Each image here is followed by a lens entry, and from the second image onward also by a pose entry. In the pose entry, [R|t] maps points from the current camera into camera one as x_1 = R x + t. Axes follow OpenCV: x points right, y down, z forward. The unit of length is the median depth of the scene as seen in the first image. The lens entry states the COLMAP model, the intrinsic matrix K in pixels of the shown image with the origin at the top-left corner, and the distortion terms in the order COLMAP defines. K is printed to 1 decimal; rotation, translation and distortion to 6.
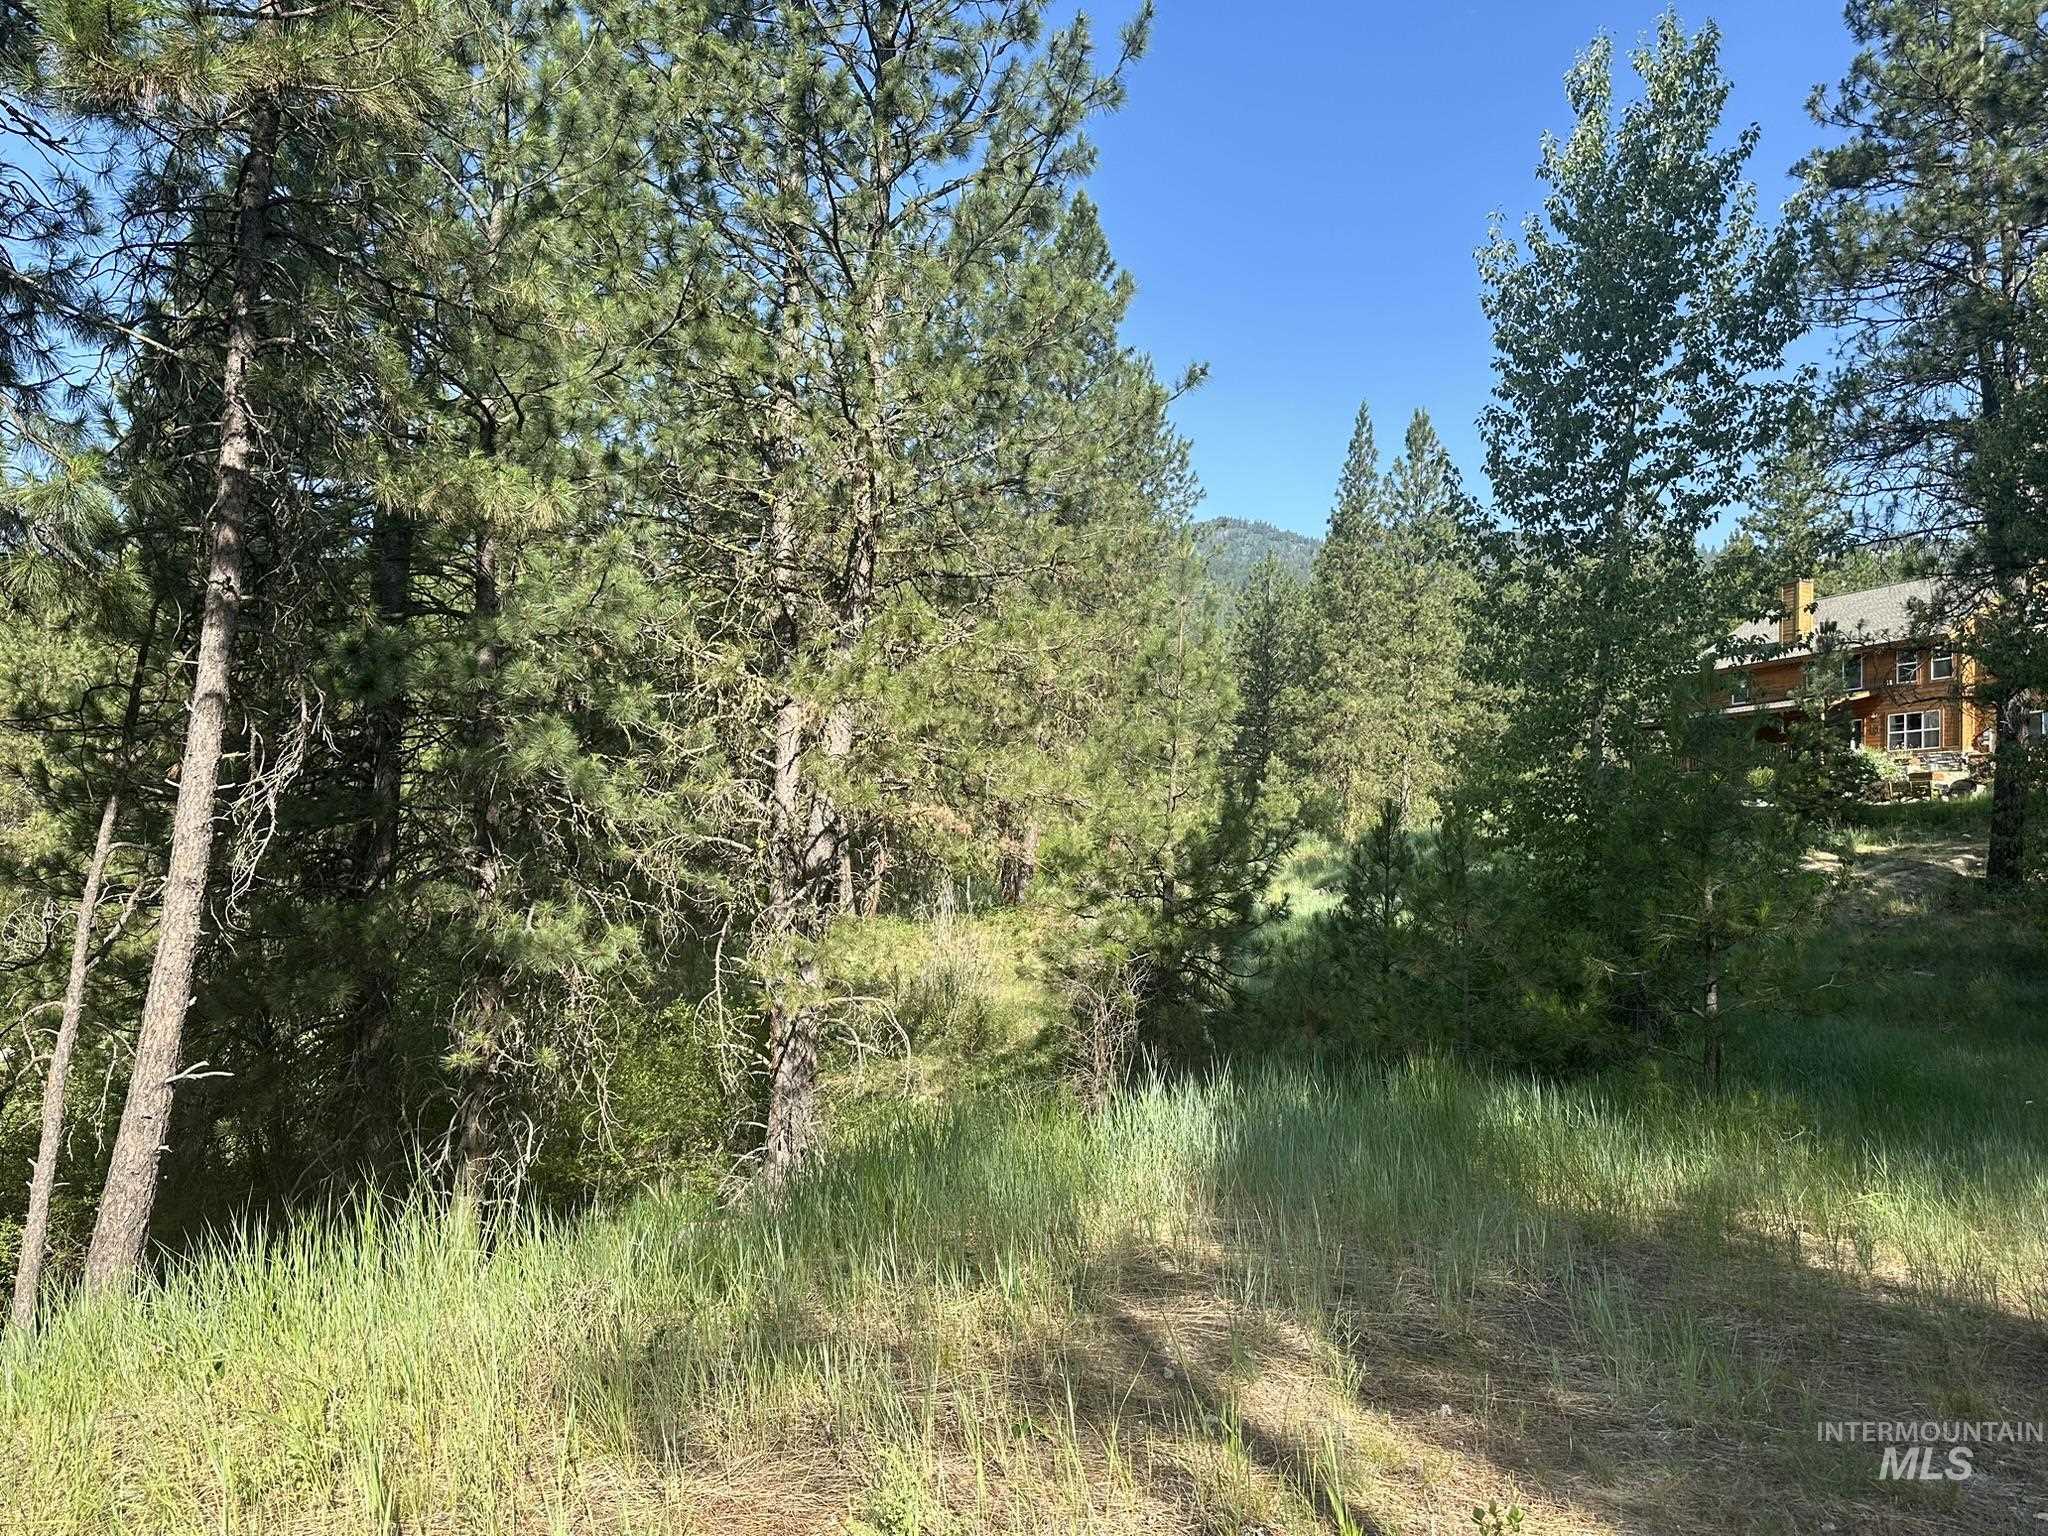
lens RADIAL K [[1464.9, 0, 1024.0], [0, 1464.9, 768.0], [0, 0, 1]] dist [0.000771, -0.004701]
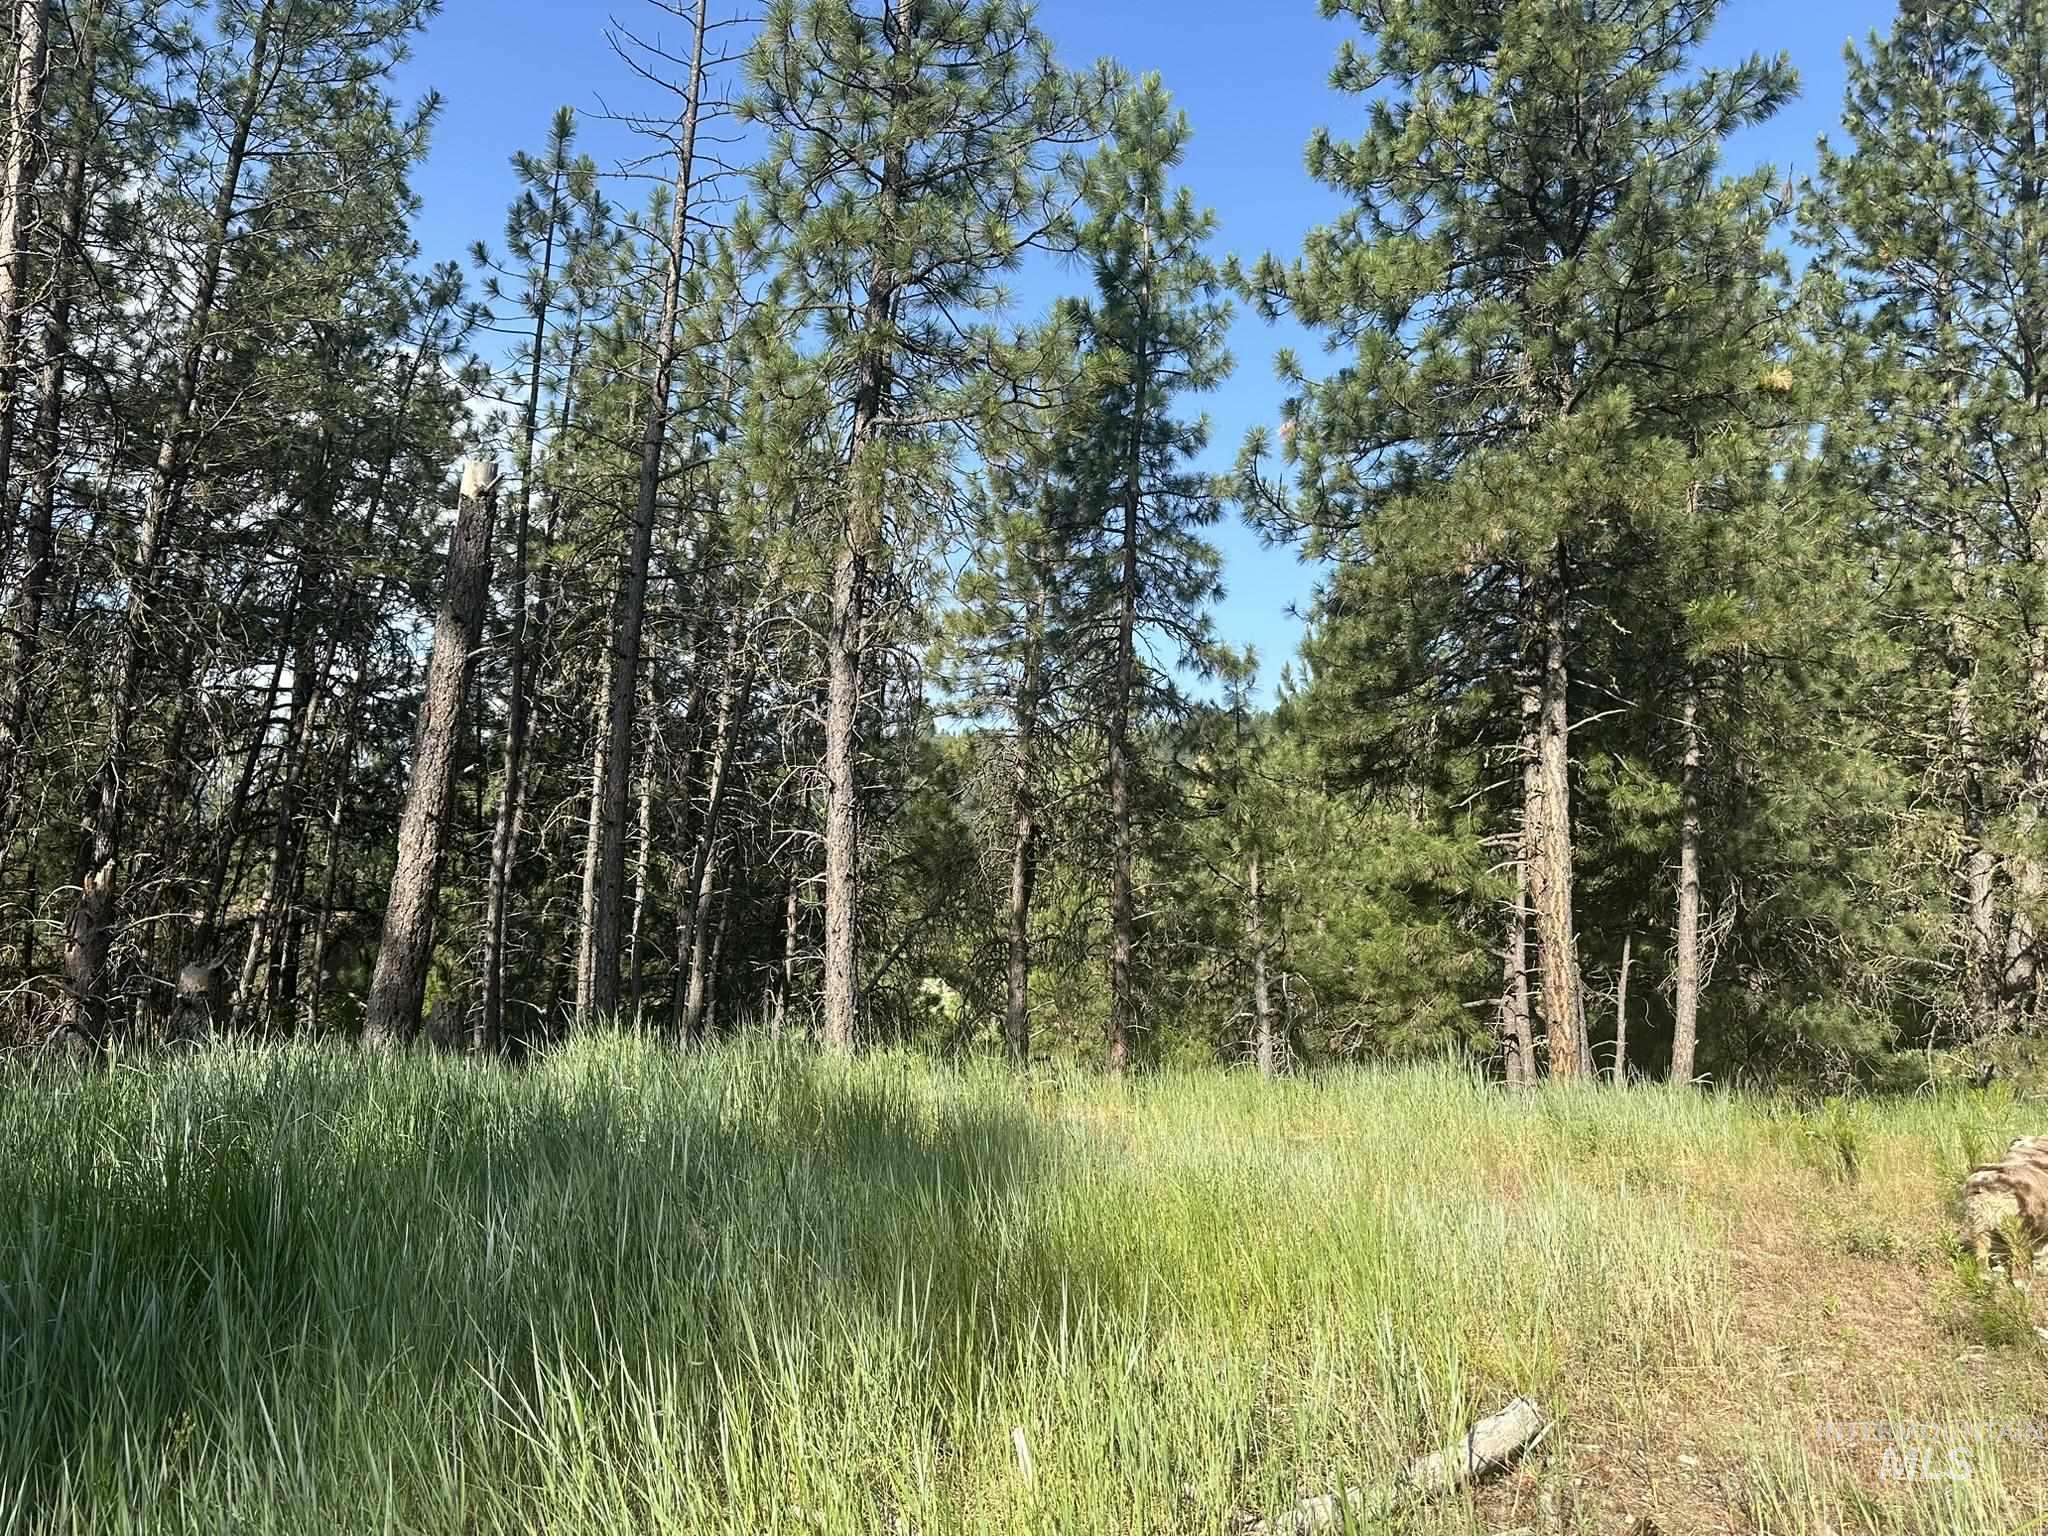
lens RADIAL K [[1464.9, 0, 1024.0], [0, 1464.9, 768.0], [0, 0, 1]] dist [0.000771, -0.004701]
pose [[0.775982, -0.076882, -0.626052, -0.006217], [0.025894, 0.995590, -0.090167, -0.023377], [0.630224, 0.053757, 0.774550, -0.492356]]
